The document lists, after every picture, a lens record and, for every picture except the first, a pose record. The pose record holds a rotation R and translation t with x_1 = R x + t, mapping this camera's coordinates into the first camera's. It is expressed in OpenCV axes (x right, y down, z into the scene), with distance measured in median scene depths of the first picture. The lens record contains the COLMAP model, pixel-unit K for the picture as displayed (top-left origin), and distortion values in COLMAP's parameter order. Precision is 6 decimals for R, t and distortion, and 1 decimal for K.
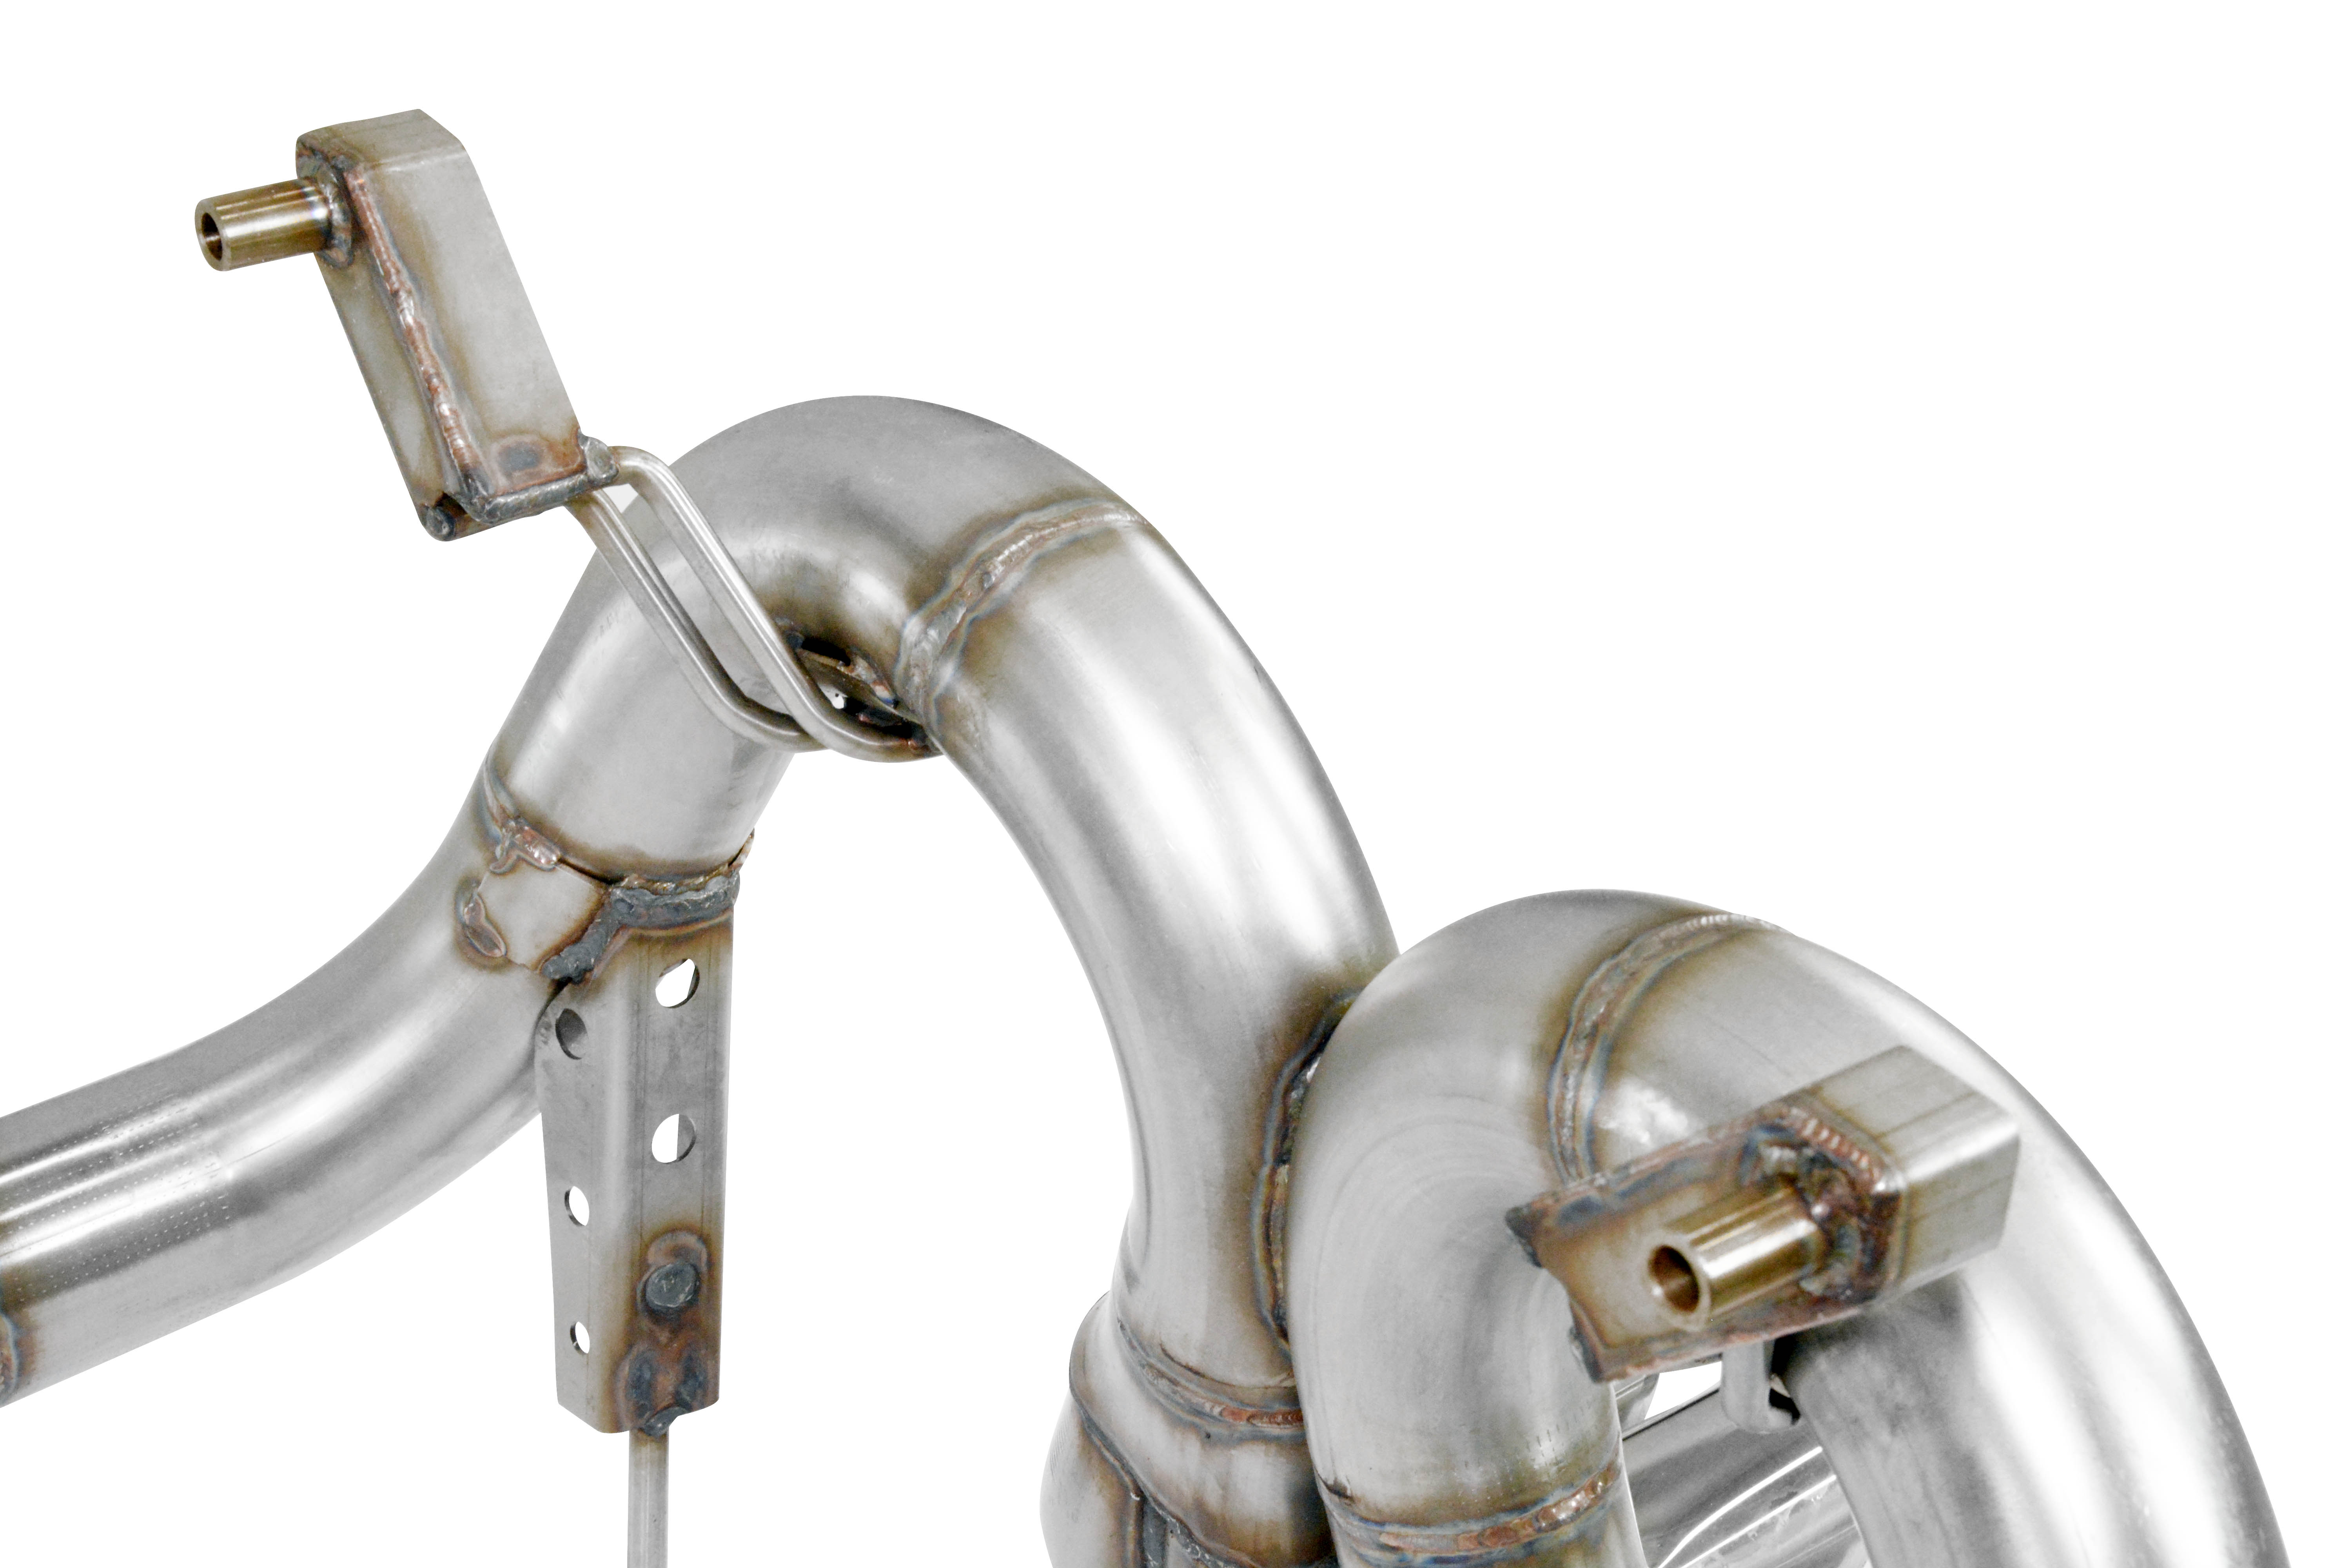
lens RADIAL K [[3523.9, 0, 1161.0], [0, 3523.9, 794.1], [0, 0, 1]] dist [0.126901, 0.000000]
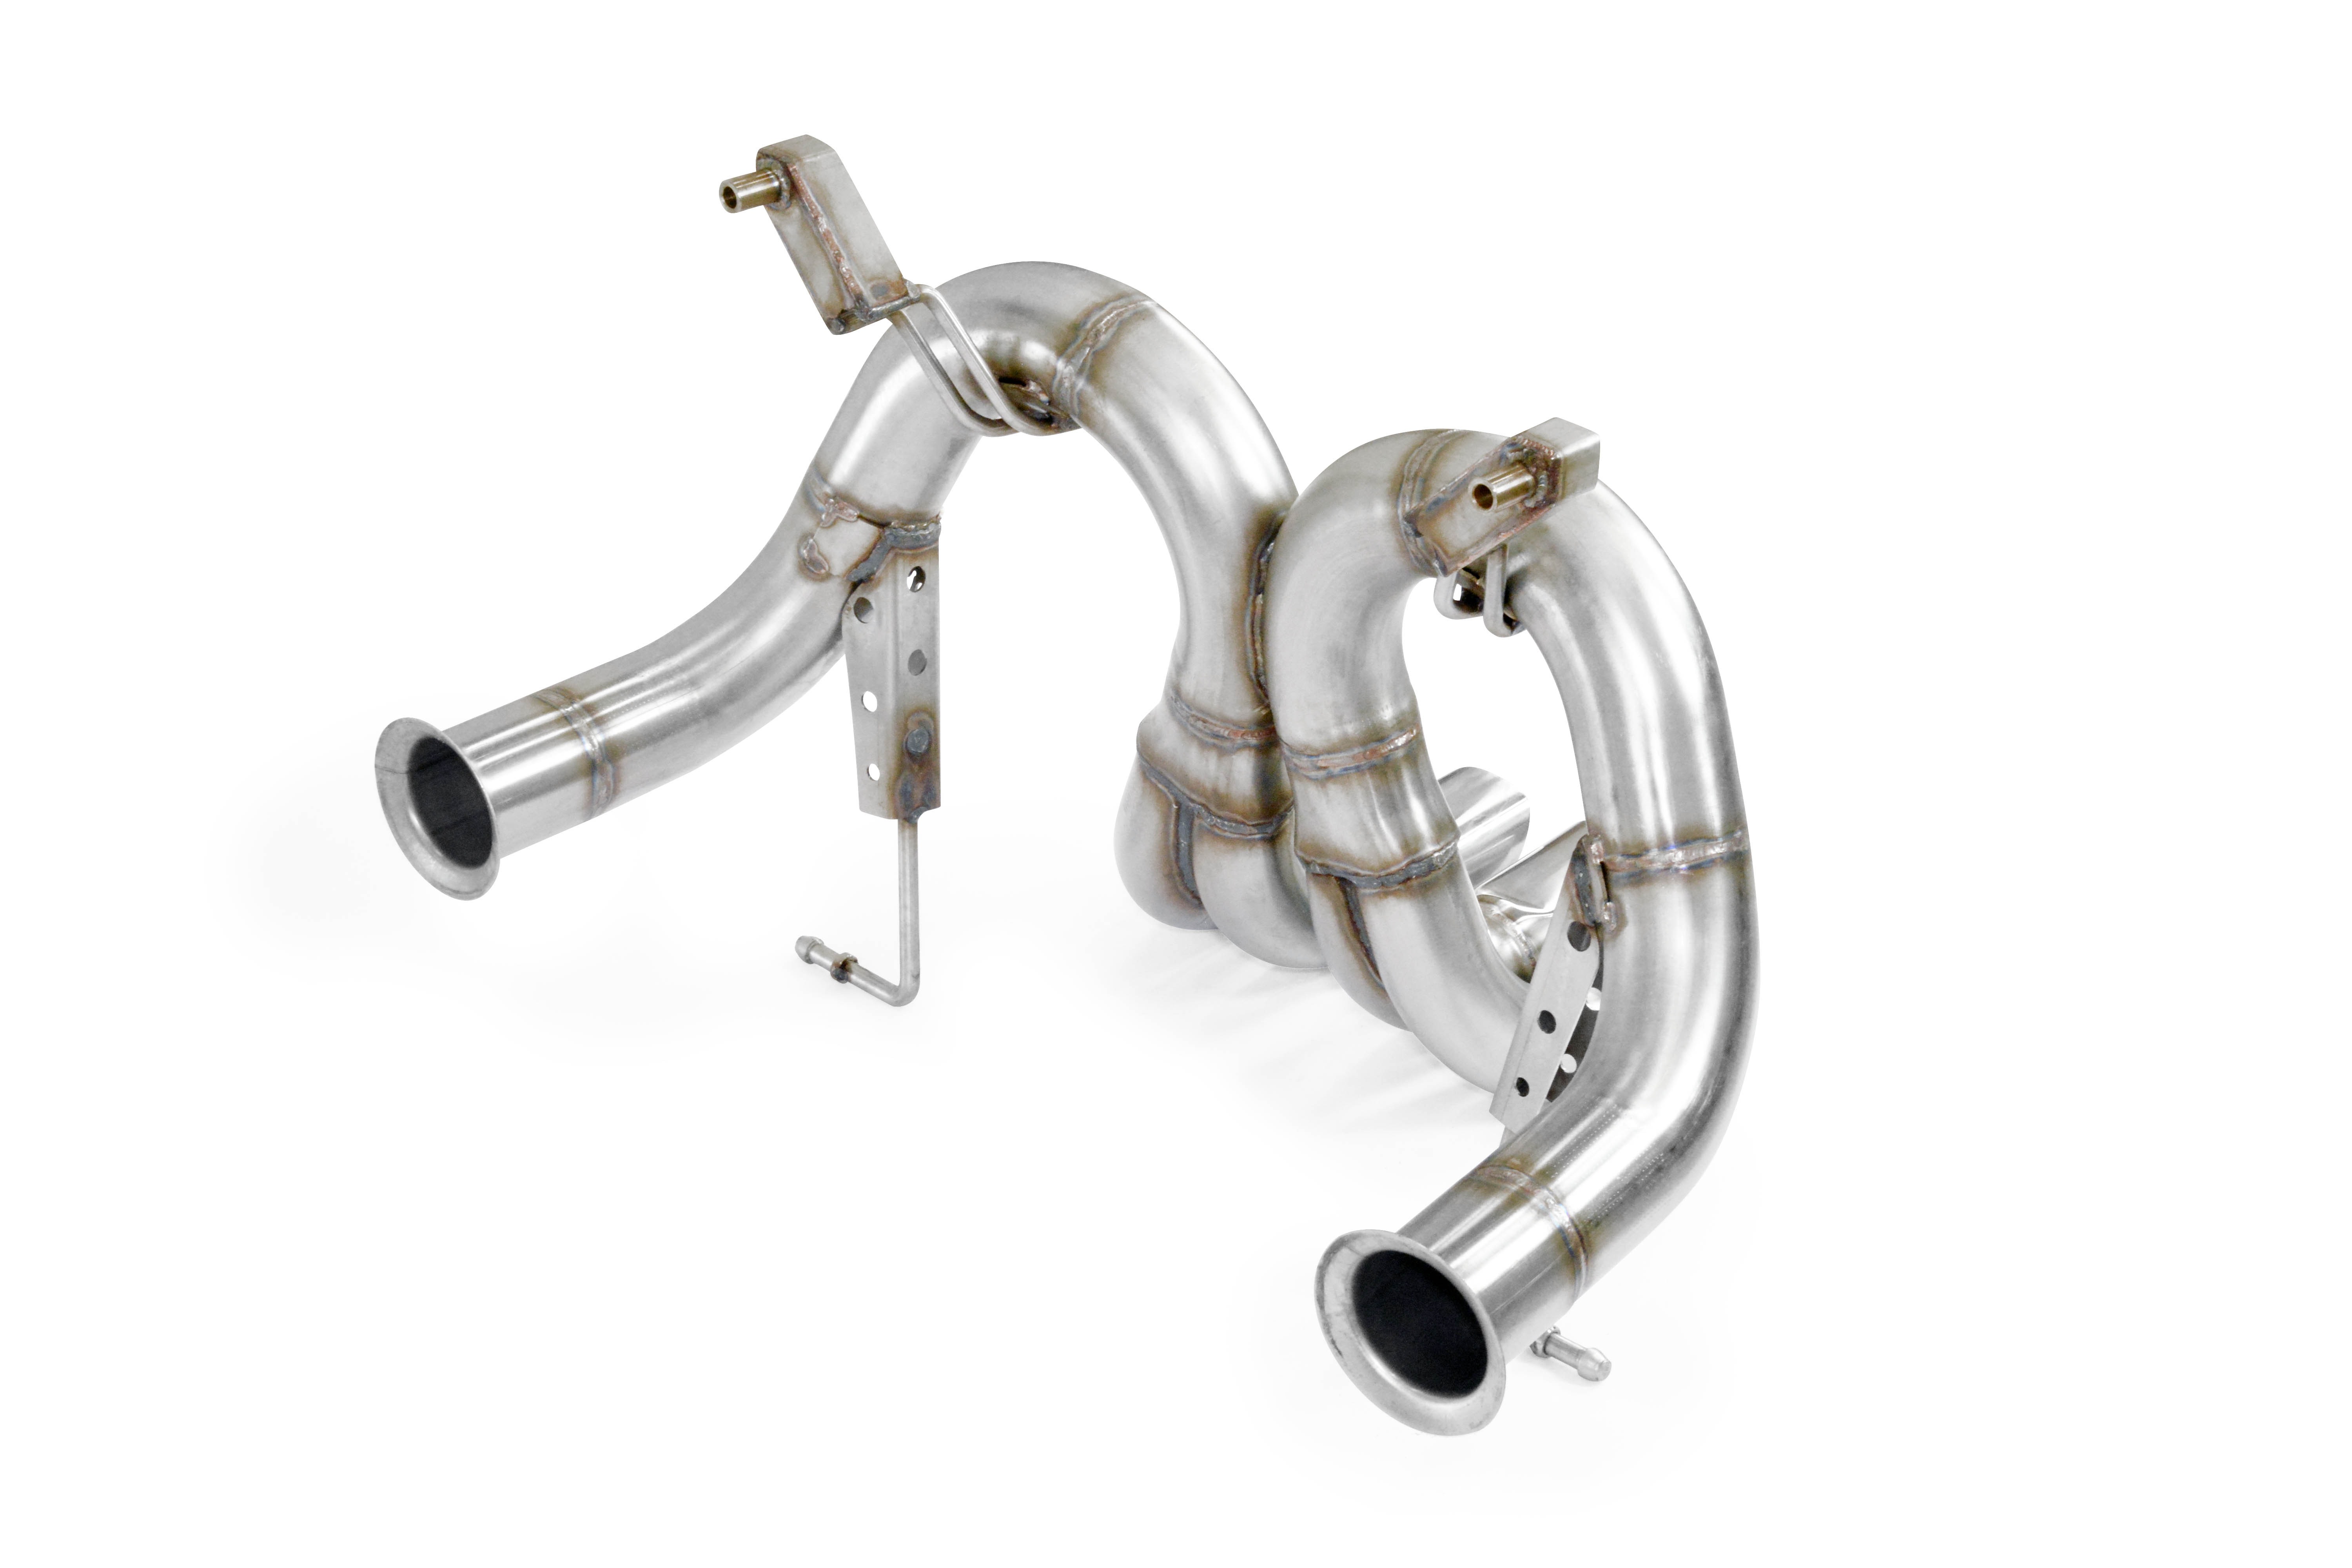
lens RADIAL K [[2842.9, 0, 1195.4], [0, 2842.9, 786.6], [0, 0, 1]] dist [-0.007207, 0.000000]
pose [[0.988129, -0.089642, 0.124761, -0.218374], [0.088611, 0.995971, 0.013803, 0.183813], [-0.125496, -0.002584, 0.992091, -0.679316]]
